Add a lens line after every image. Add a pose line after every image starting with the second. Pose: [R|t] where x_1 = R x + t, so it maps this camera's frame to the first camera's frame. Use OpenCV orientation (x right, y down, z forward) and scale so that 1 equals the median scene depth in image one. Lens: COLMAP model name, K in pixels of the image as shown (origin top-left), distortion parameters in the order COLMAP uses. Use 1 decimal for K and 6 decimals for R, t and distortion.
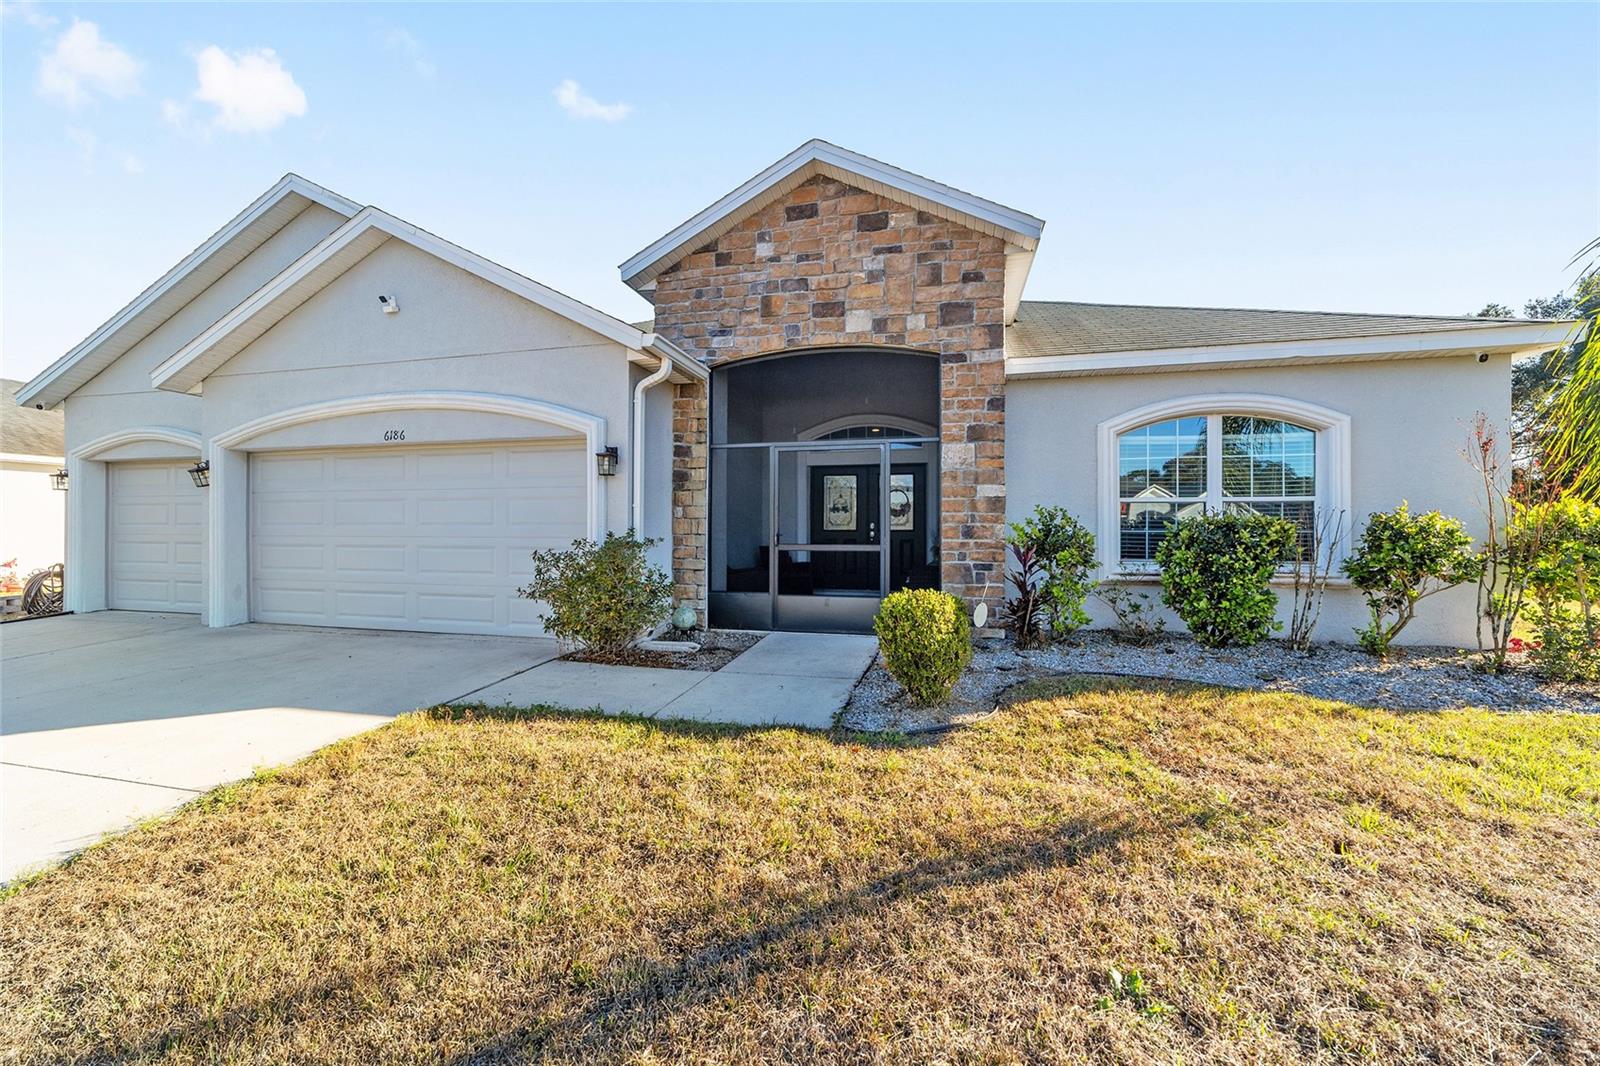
lens RADIAL K [[614.6, 0, 804.0], [0, 614.6, 520.5], [0, 0, 1]] dist [-0.009987, 0.004804]
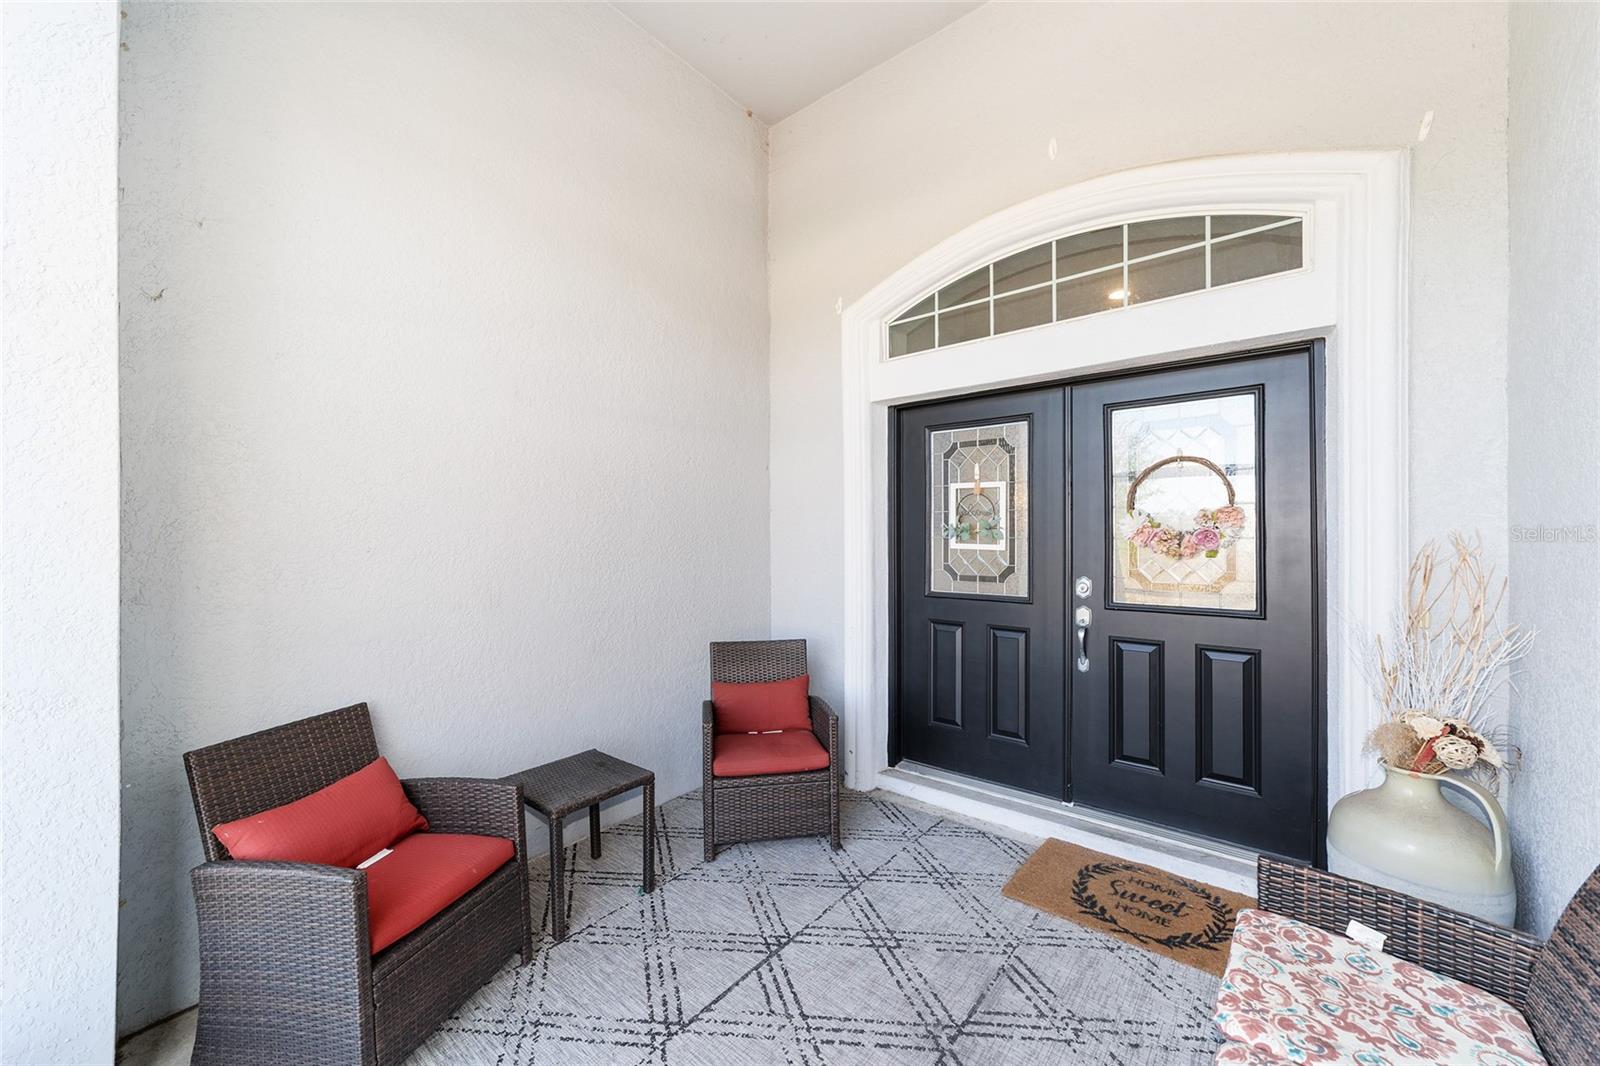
lens RADIAL K [[614.6, 0, 788.2], [0, 614.6, 540.8], [0, 0, 1]] dist [-0.009987, 0.004804]
pose [[0.892199, -0.002299, -0.451637, 0.141818], [0.002118, 0.999997, -0.000906, -0.016589], [0.451637, -0.000149, 0.892202, 0.818122]]
